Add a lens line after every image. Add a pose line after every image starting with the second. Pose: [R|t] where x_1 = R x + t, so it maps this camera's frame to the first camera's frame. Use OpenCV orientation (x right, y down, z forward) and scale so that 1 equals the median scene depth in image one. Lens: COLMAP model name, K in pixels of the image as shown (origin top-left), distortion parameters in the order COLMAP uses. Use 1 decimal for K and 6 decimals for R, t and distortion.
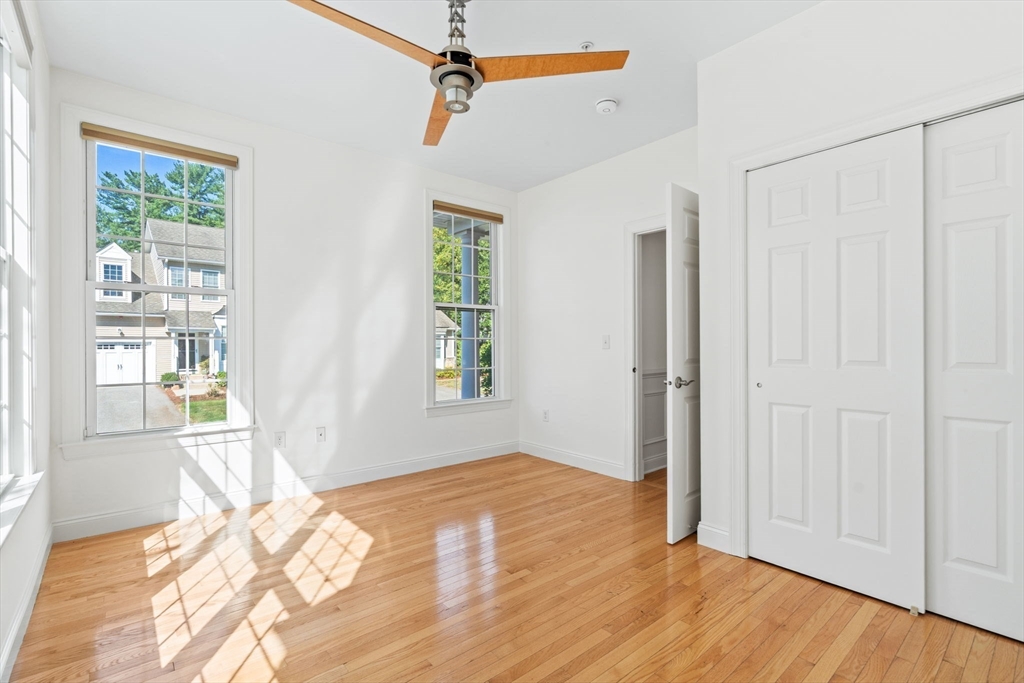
lens RADIAL K [[474.5, 0, 512.1], [0, 474.5, 344.2], [0, 0, 1]] dist [-0.004959, 0.002275]
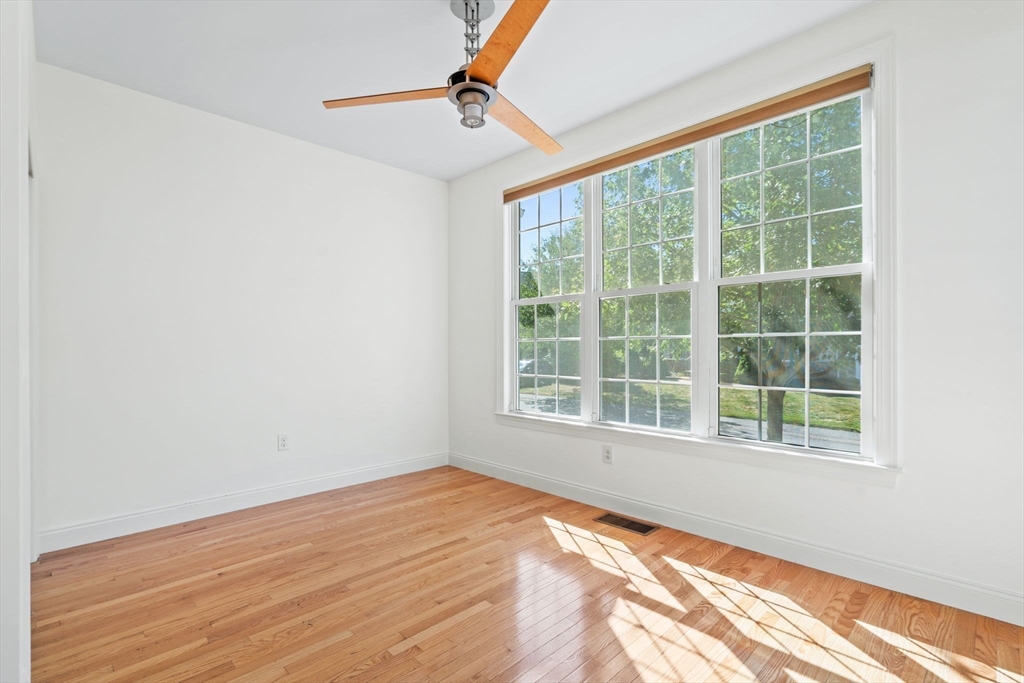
lens RADIAL K [[474.5, 0, 512.6], [0, 474.5, 344.7], [0, 0, 1]] dist [-0.004959, 0.002275]
pose [[-0.997021, 0.010680, -0.076386, -0.109823], [0.010996, 0.999933, -0.003707, 0.000992], [0.076341, -0.004536, -0.997071, 1.881492]]
